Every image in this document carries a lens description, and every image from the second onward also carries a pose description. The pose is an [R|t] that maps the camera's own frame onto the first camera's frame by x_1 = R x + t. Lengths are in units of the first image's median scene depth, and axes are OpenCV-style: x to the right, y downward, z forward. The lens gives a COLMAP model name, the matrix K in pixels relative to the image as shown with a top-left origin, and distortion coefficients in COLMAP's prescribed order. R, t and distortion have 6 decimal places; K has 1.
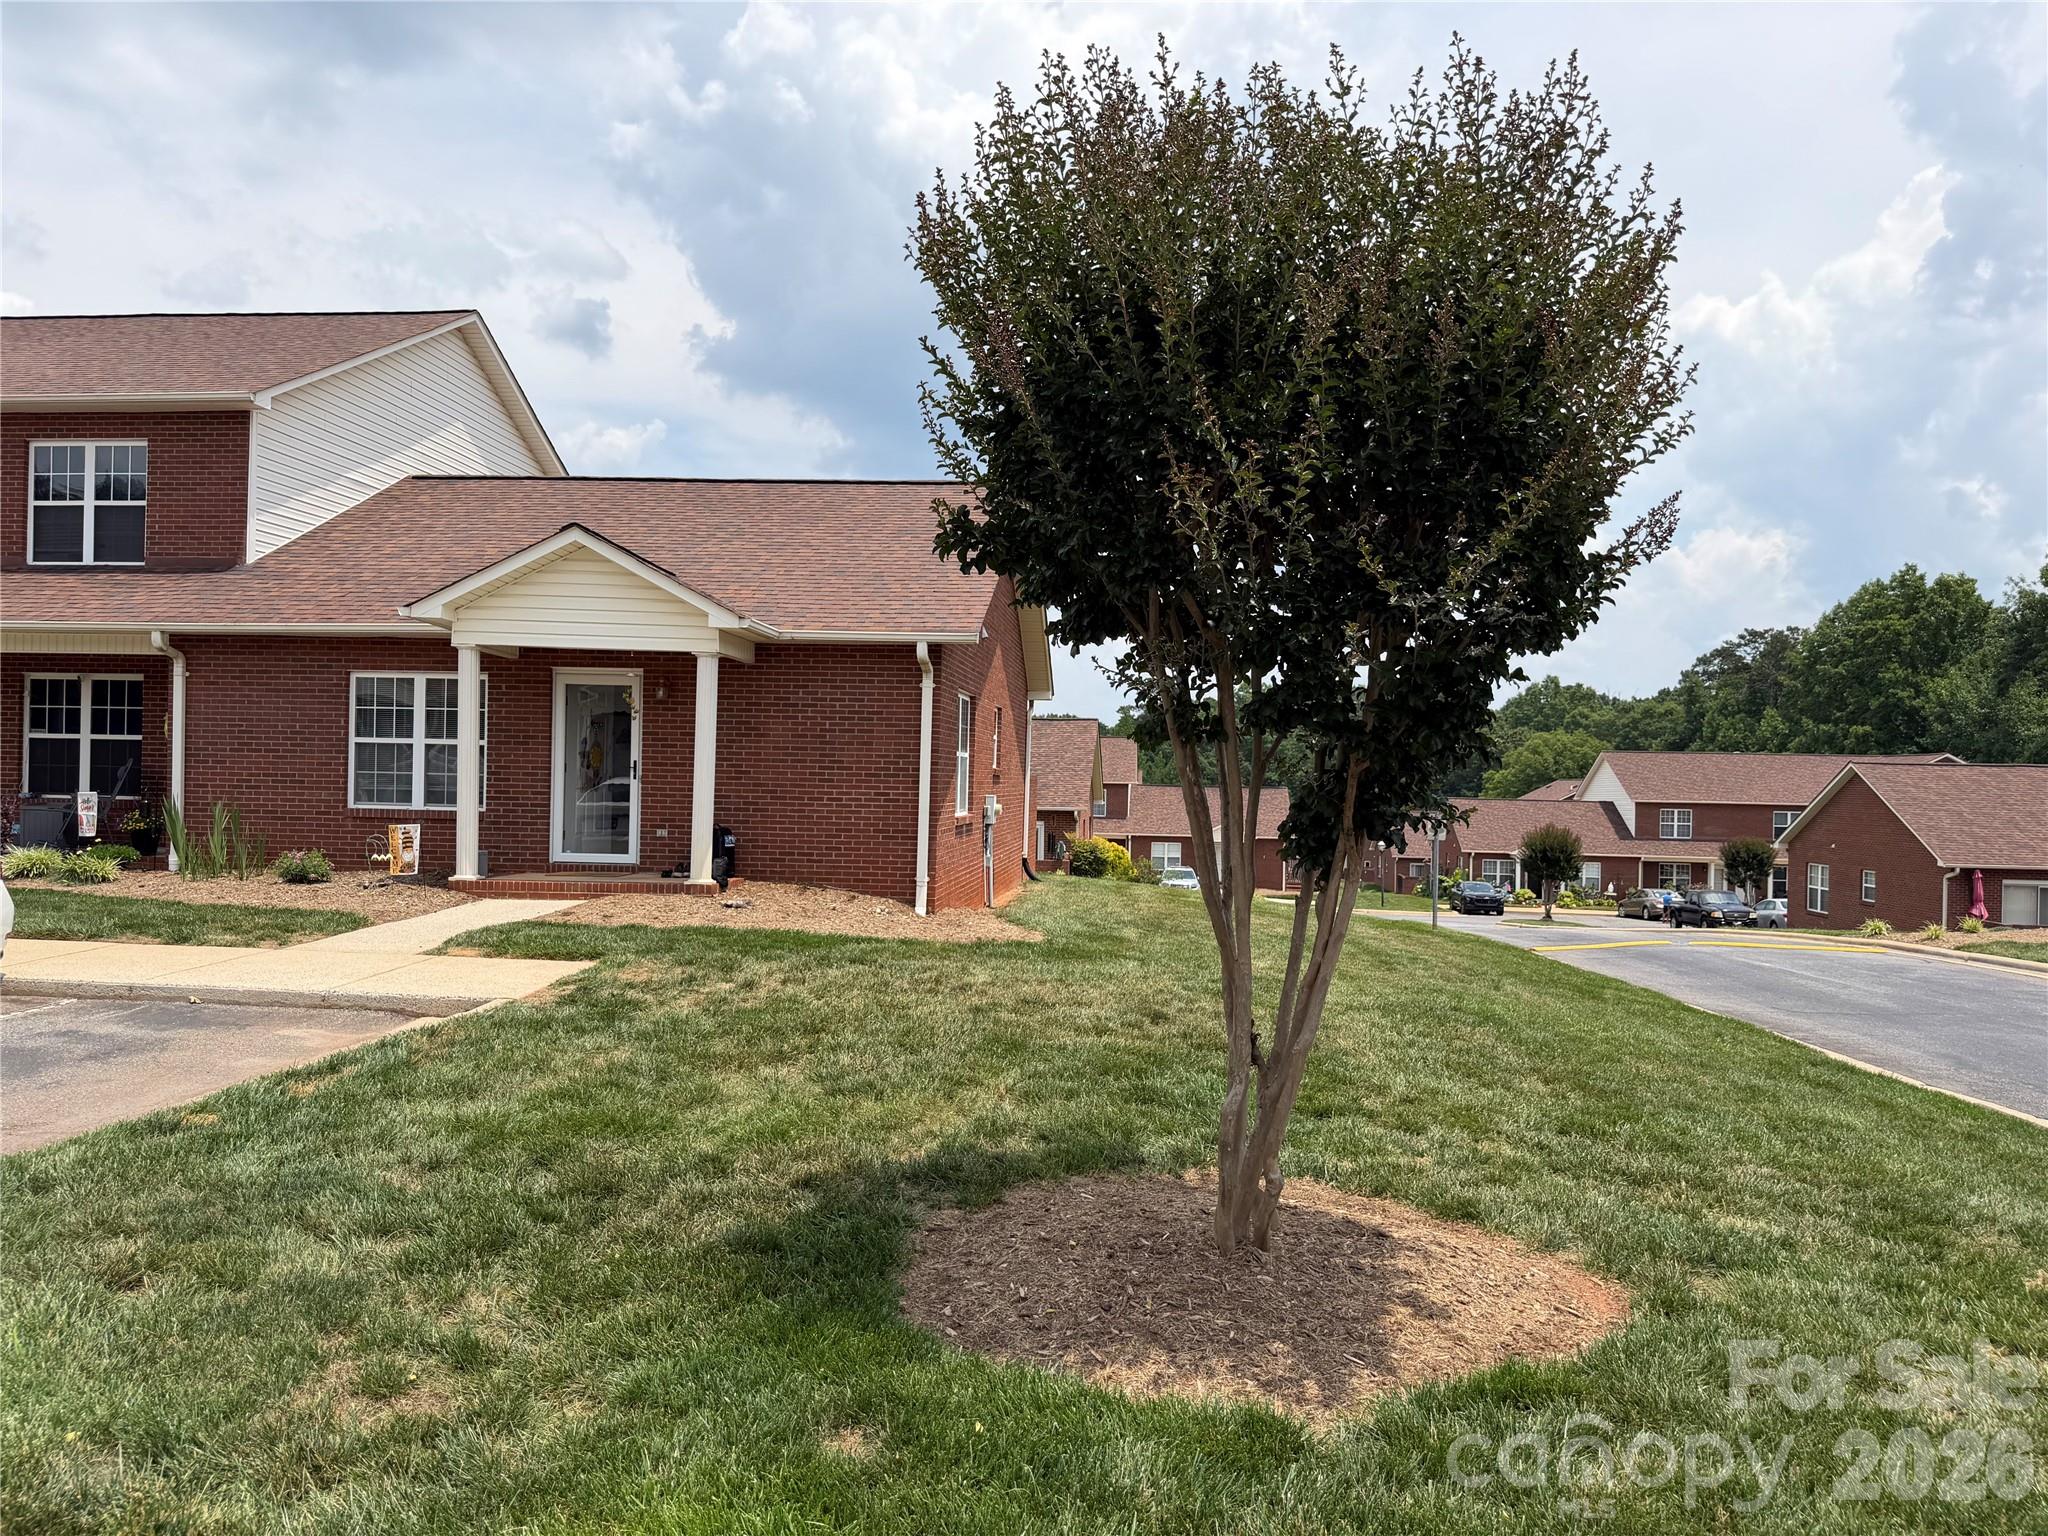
lens RADIAL K [[1439.1, 0, 1033.0], [0, 1439.1, 777.4], [0, 0, 1]] dist [0.000699, -0.002858]
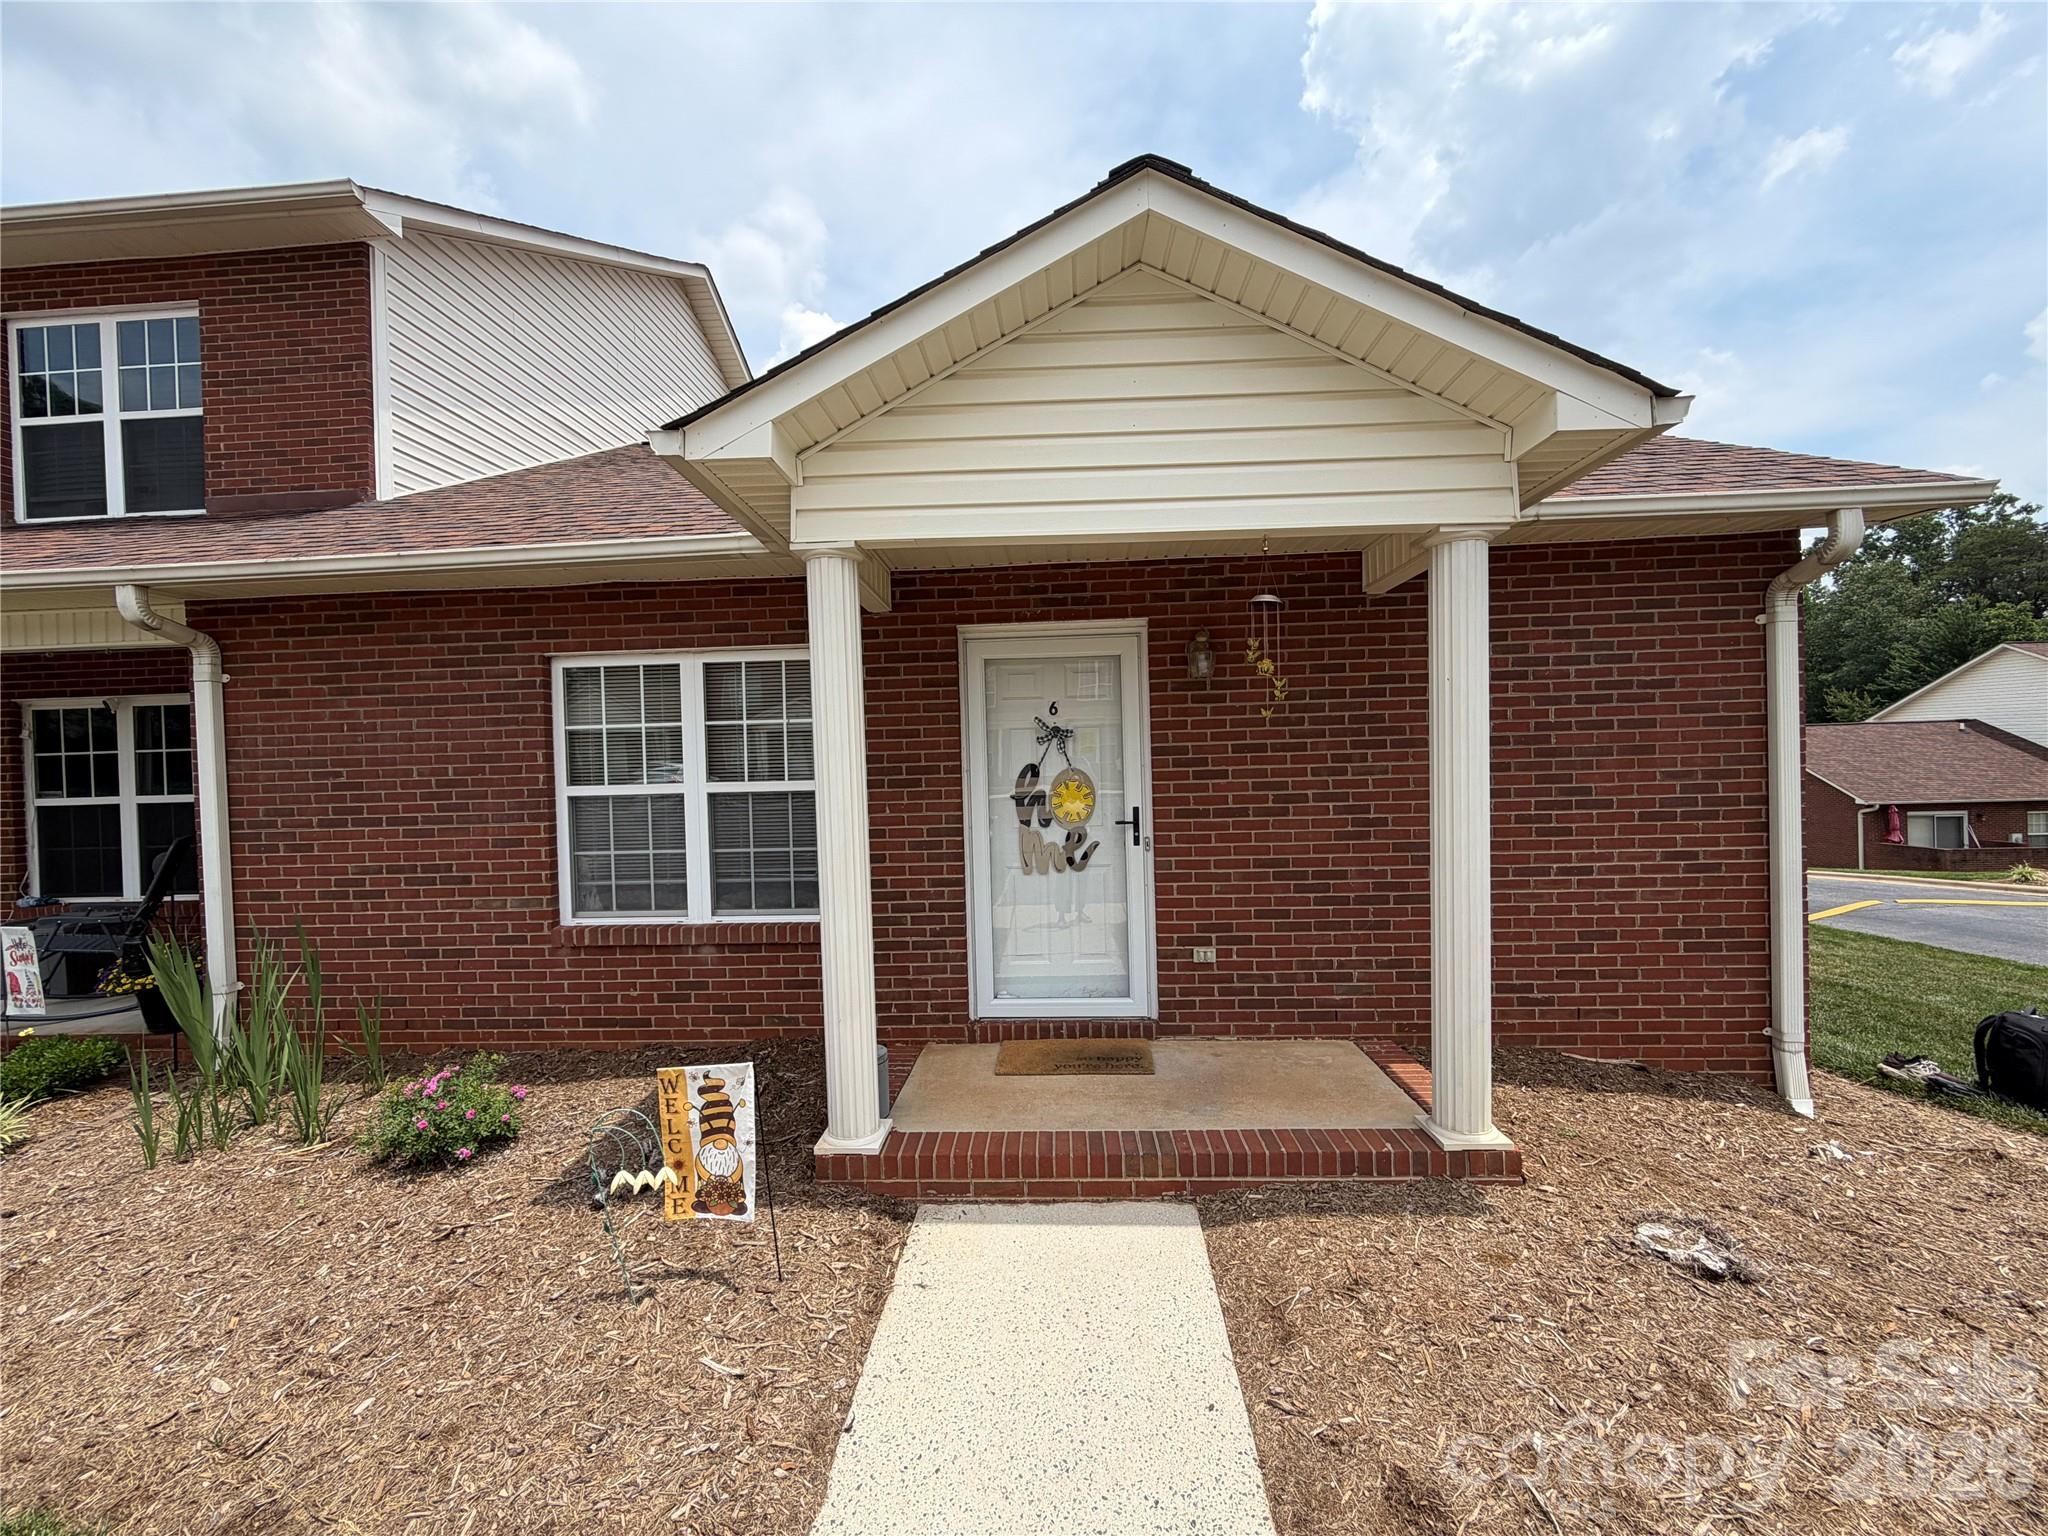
lens RADIAL K [[816.8, 0, 1016.9], [0, 816.8, 767.6], [0, 0, 1]] dist [-0.000015, 0.000042]
pose [[0.998455, -0.048614, 0.026901, -0.320334], [0.048439, 0.998801, 0.007115, -0.028937], [-0.027215, -0.005801, 0.999613, 0.707786]]
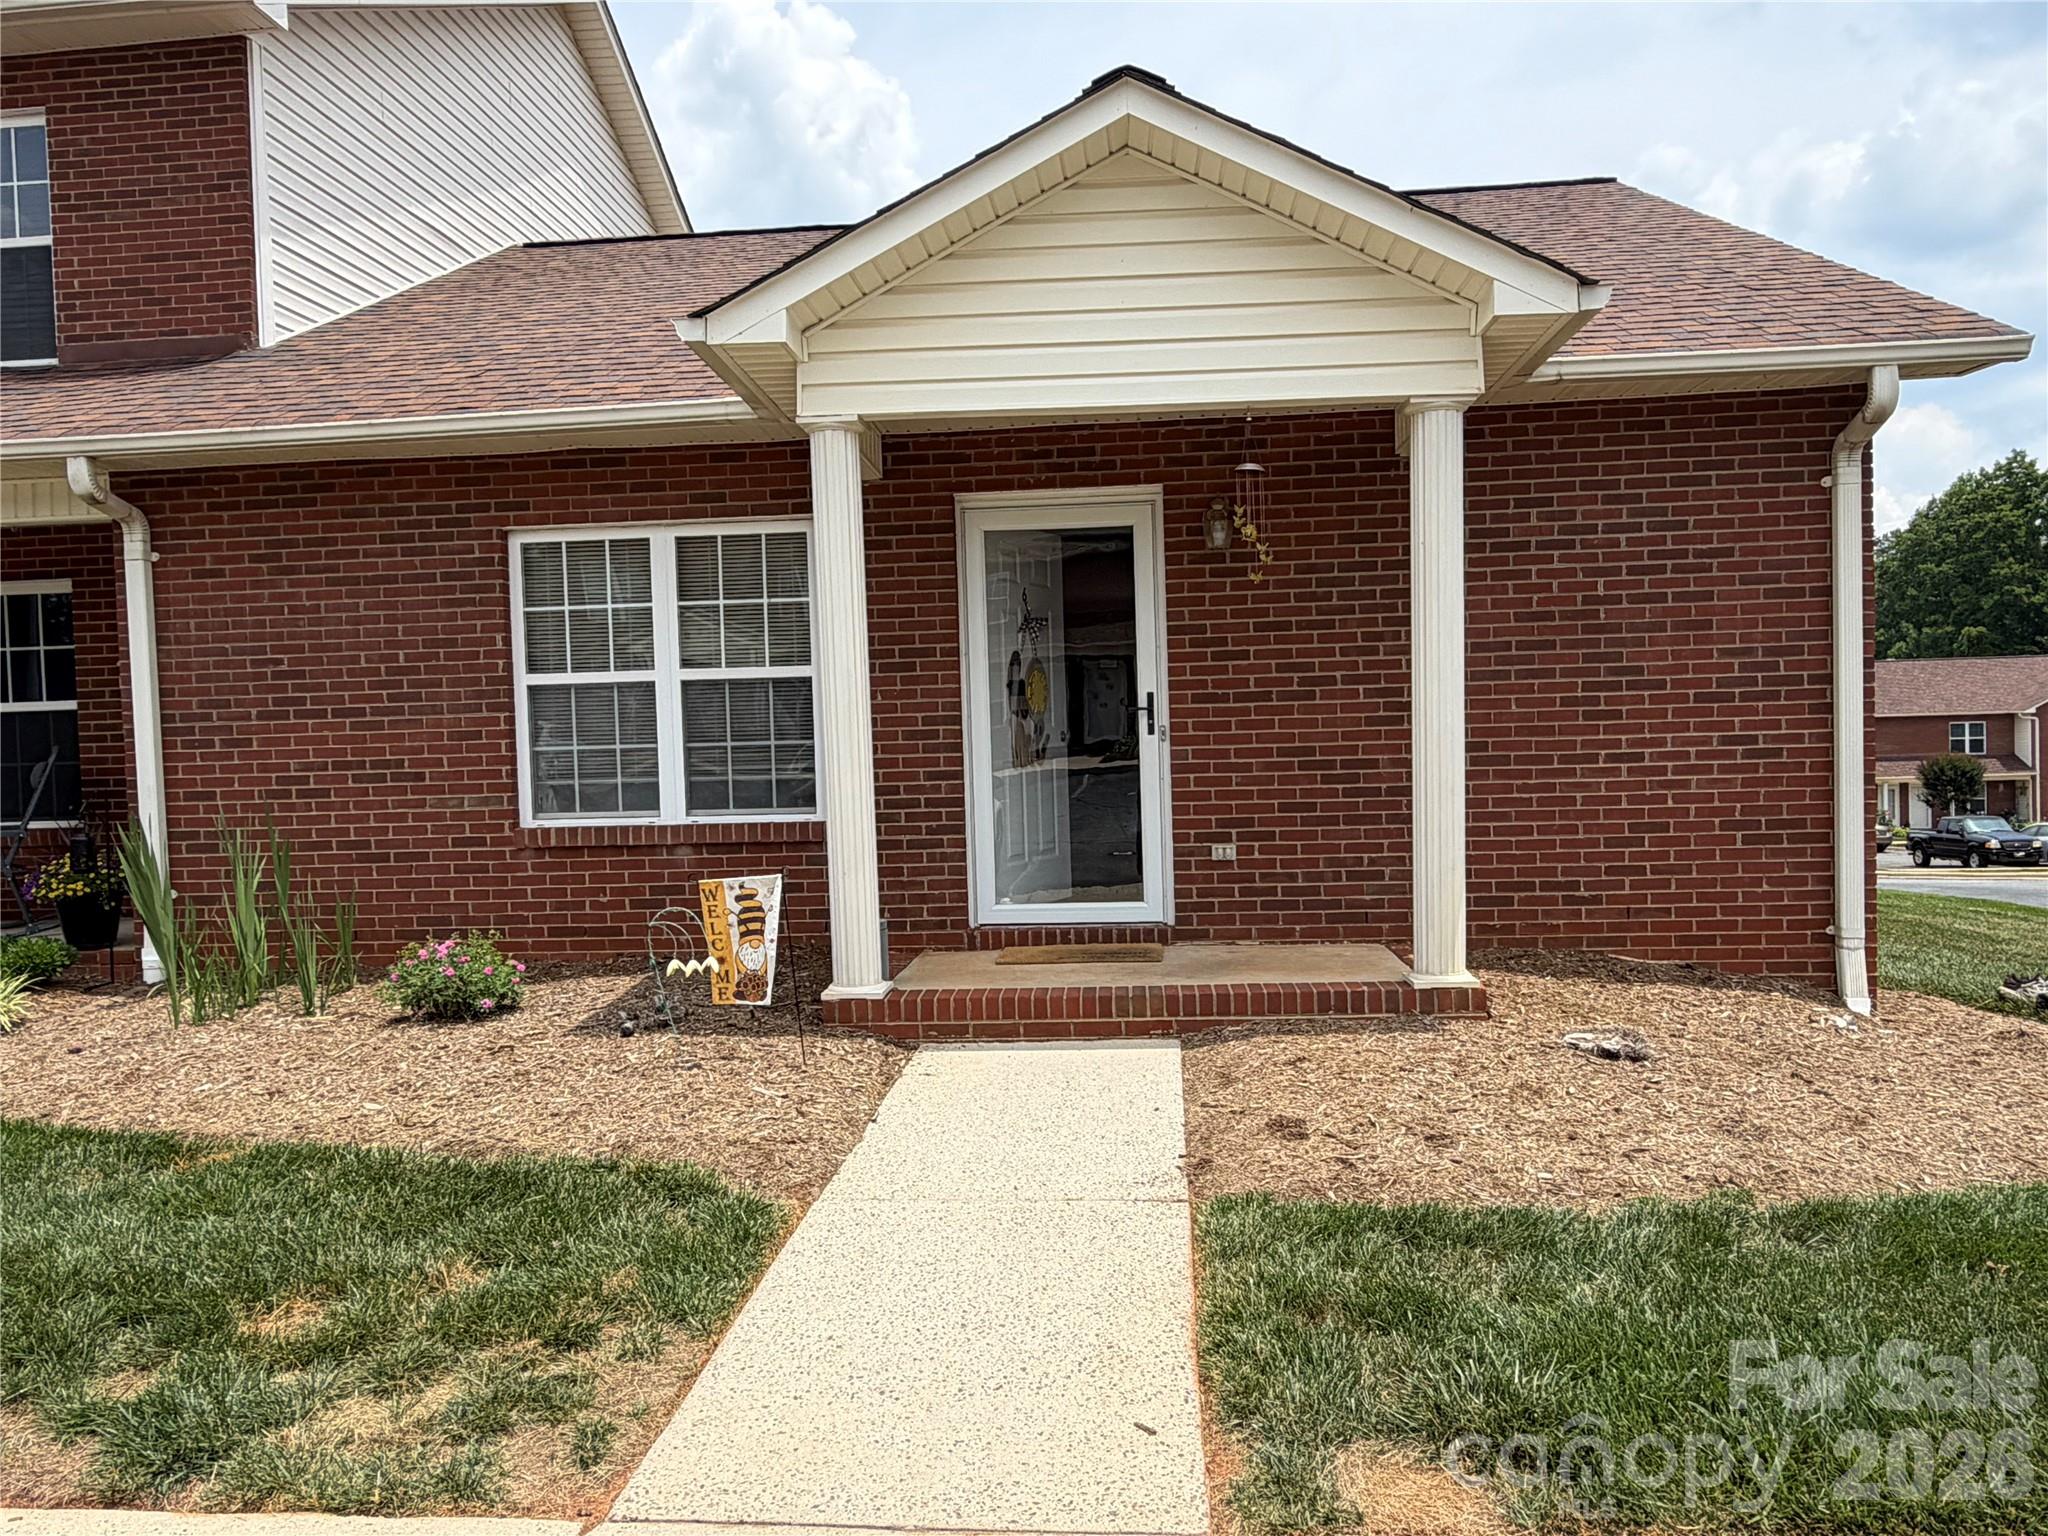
lens RADIAL K [[1424.4, 0, 1015.9], [0, 1424.4, 781.1], [0, 0, 1]] dist [0.000180, -0.001317]
pose [[0.998739, -0.050171, -0.001796, -0.315406], [0.050203, 0.998112, 0.035389, -0.002082], [0.000017, -0.035434, 0.999372, 0.542581]]
